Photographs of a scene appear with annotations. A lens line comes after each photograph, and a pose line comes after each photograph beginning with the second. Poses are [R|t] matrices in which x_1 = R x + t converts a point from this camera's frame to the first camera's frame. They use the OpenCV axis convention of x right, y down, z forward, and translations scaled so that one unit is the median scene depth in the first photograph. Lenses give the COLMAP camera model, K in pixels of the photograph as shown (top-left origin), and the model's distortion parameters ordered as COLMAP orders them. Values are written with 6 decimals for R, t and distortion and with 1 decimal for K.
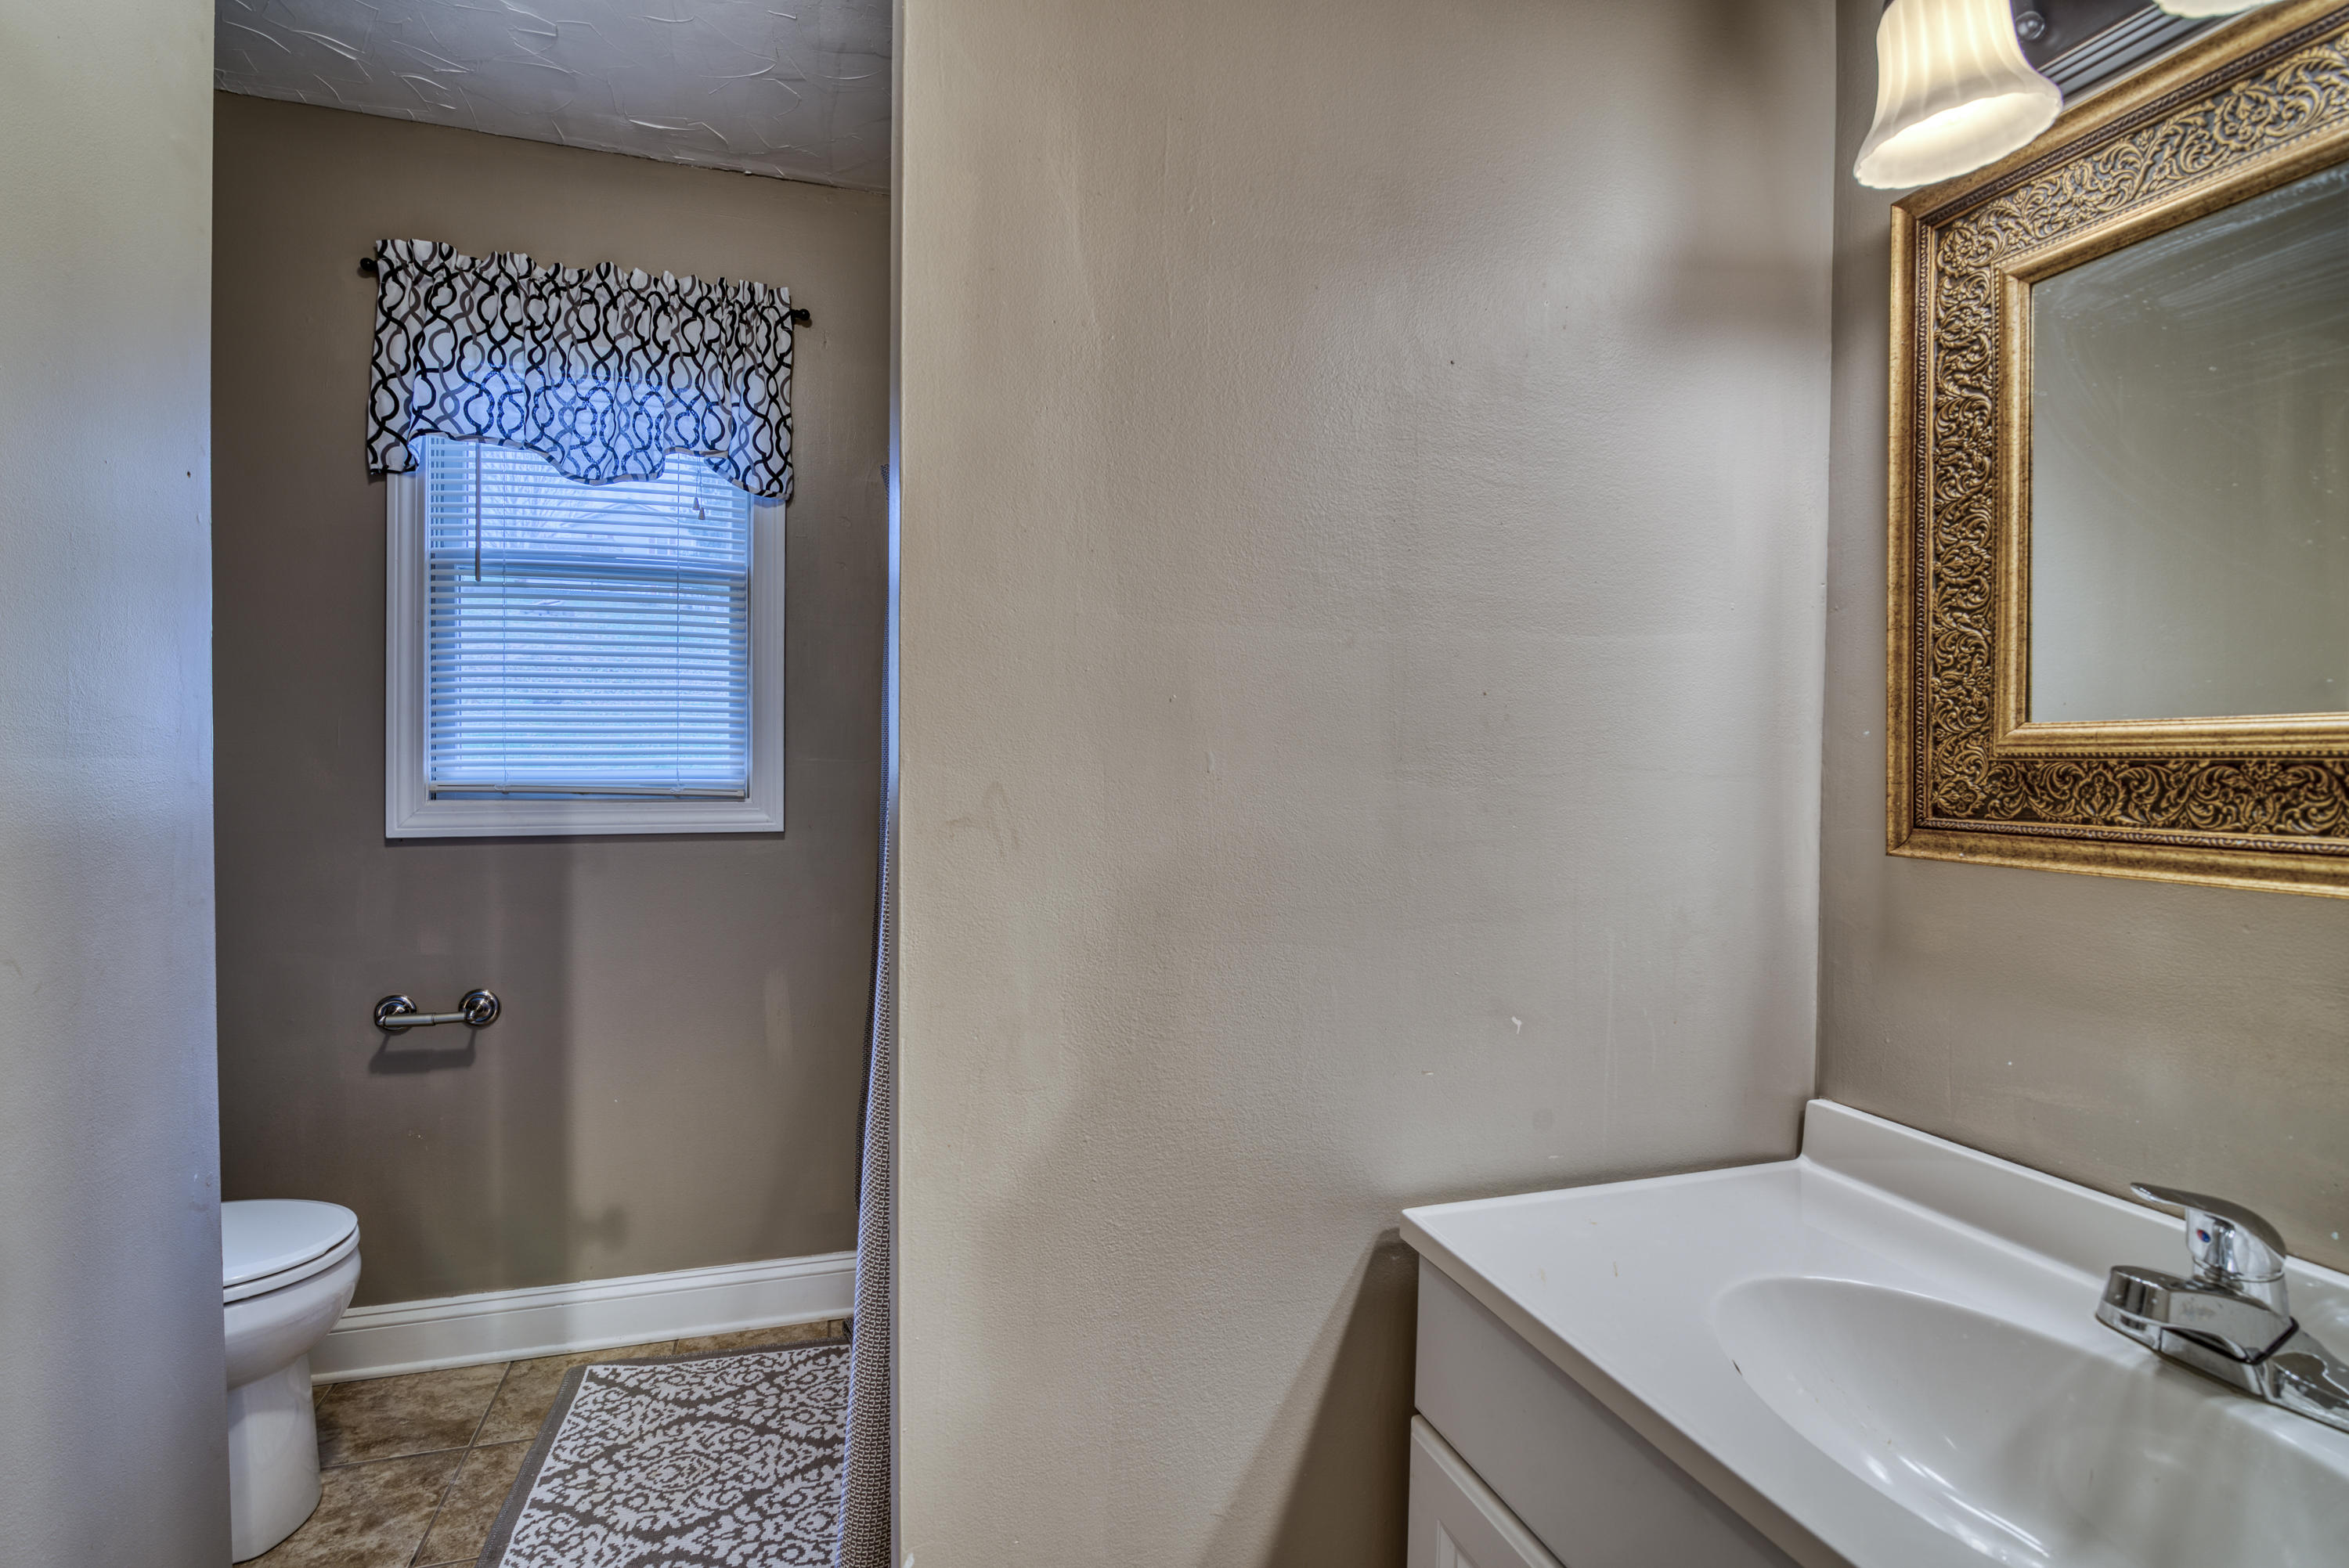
lens RADIAL K [[1065.4, 0, 1171.3], [0, 1065.4, 783.4], [0, 0, 1]] dist [-0.020535, 0.000831]
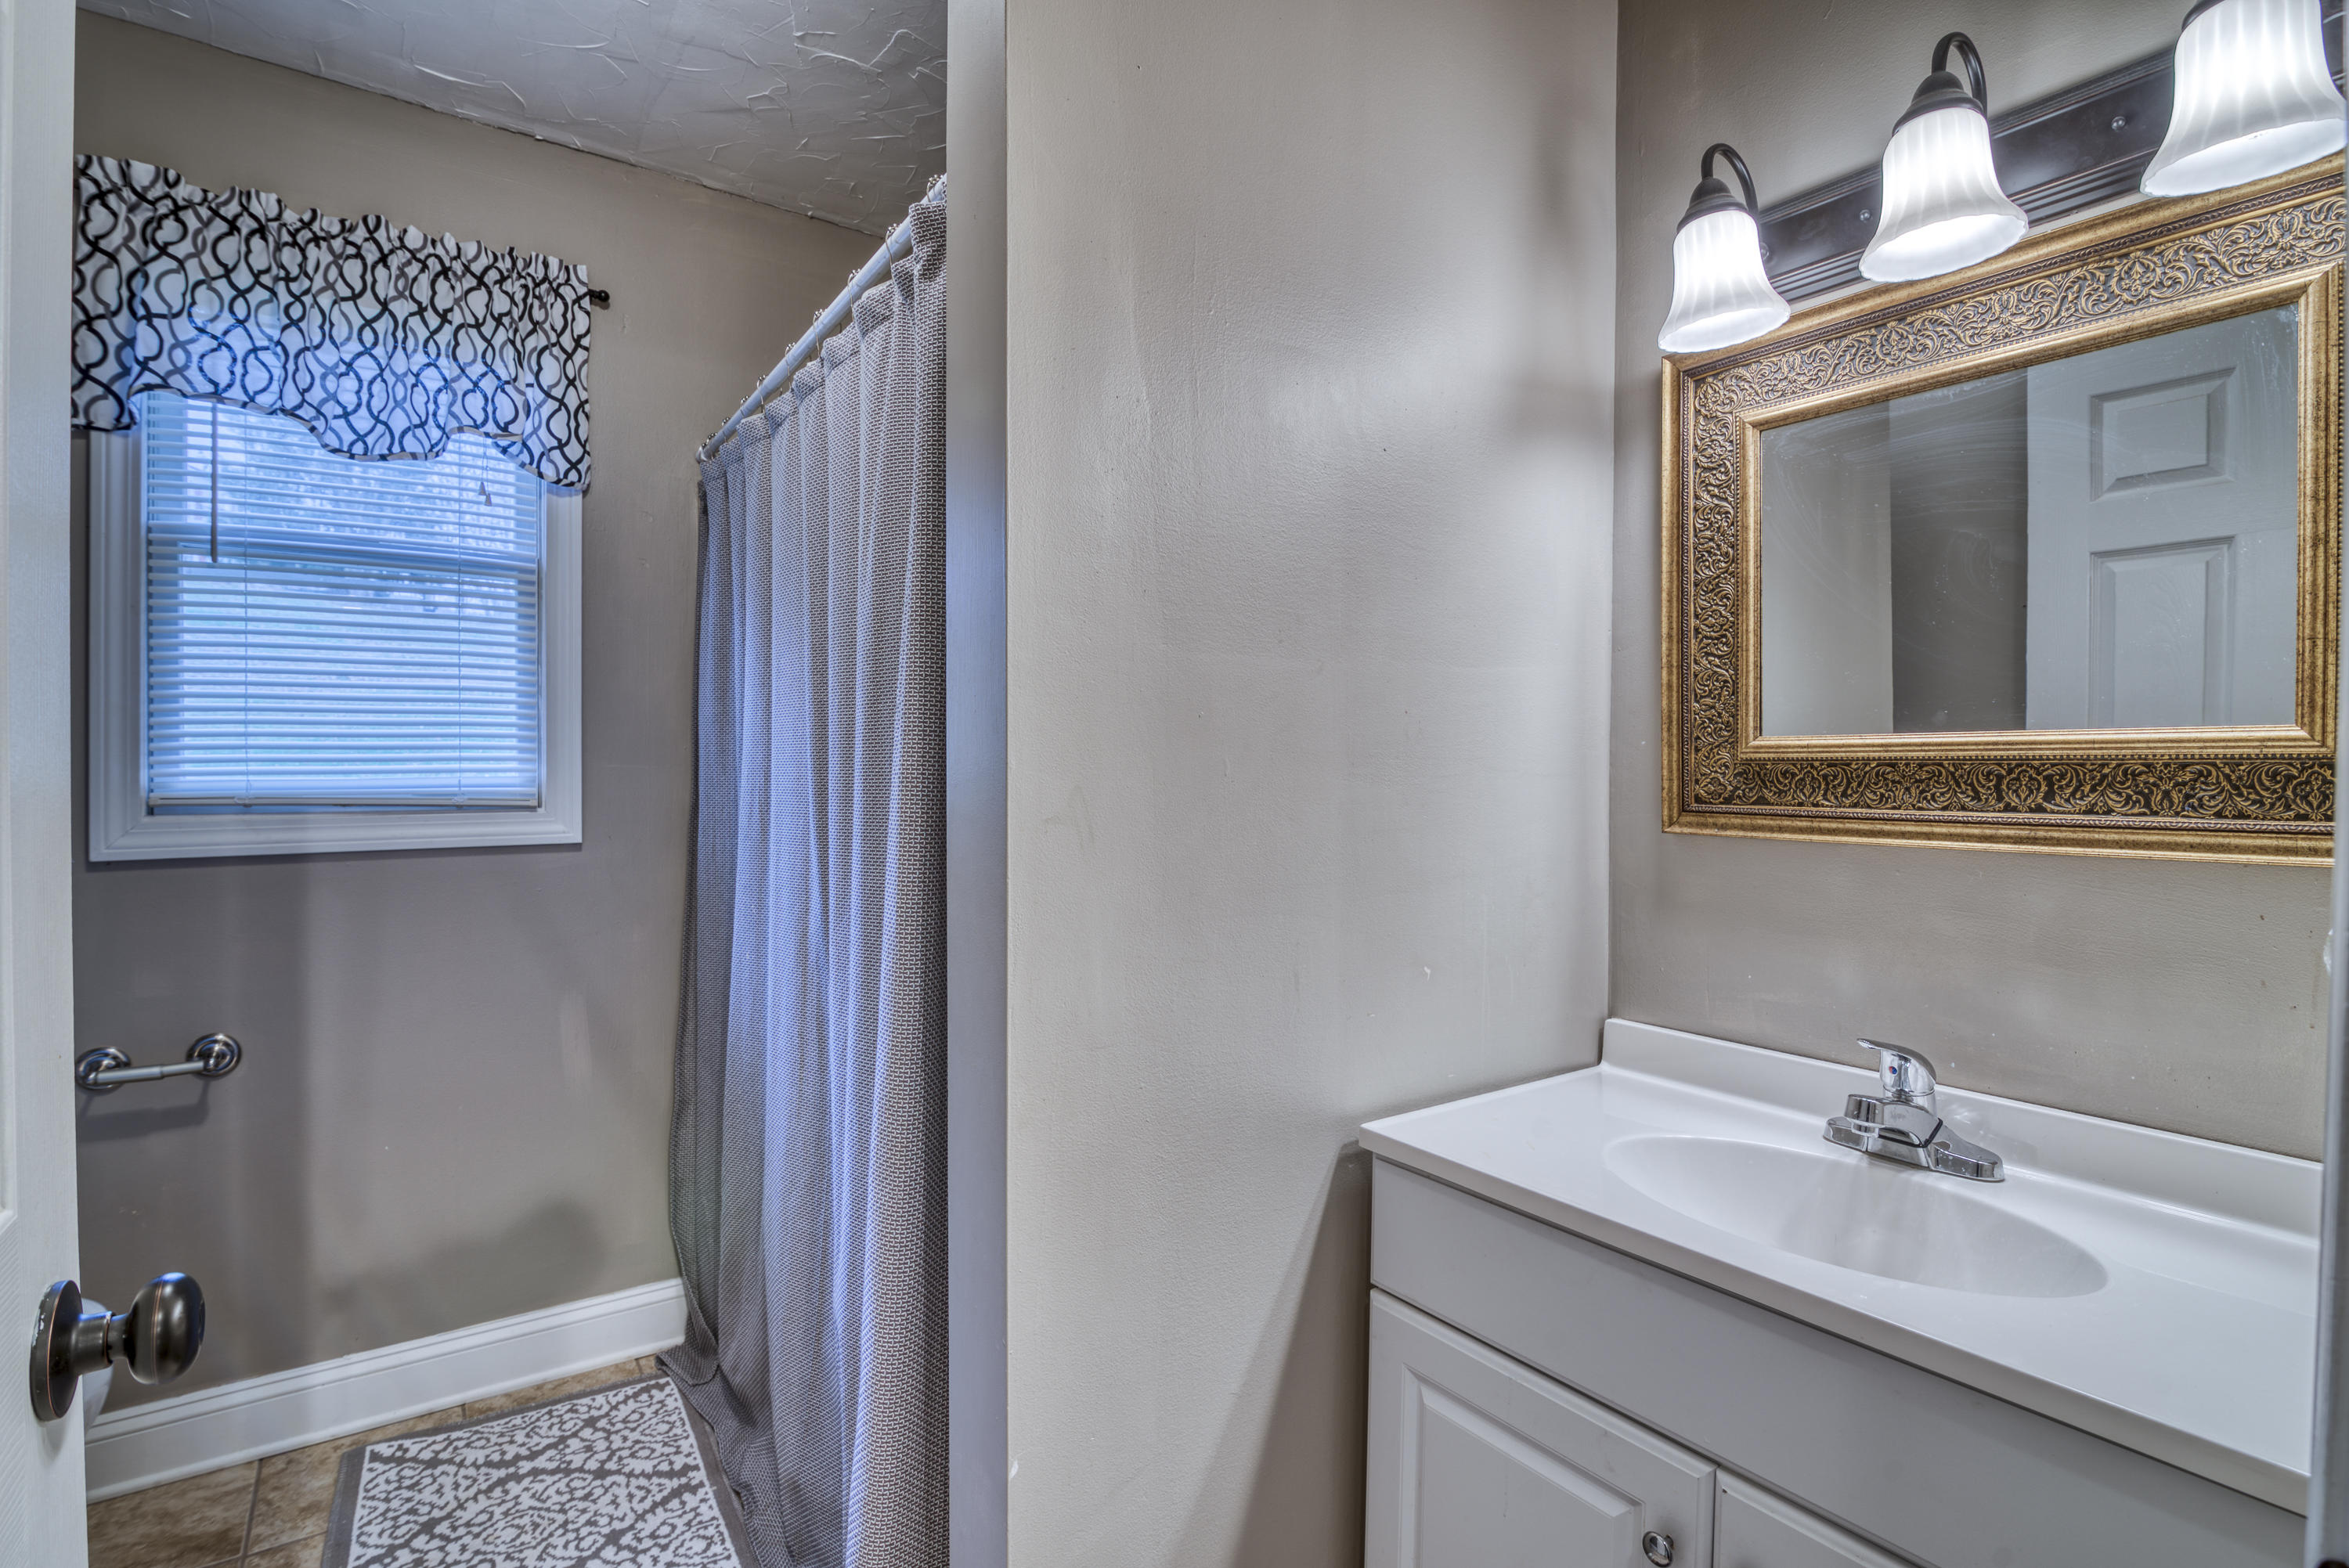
lens RADIAL K [[1065.4, 0, 1183.9], [0, 1065.4, 778.4], [0, 0, 1]] dist [-0.020535, 0.000831]
pose [[0.953400, -0.008511, 0.301590, -0.164016], [0.010825, 0.999923, -0.006003, -0.000147], [-0.301515, 0.008988, 0.953419, -0.061268]]
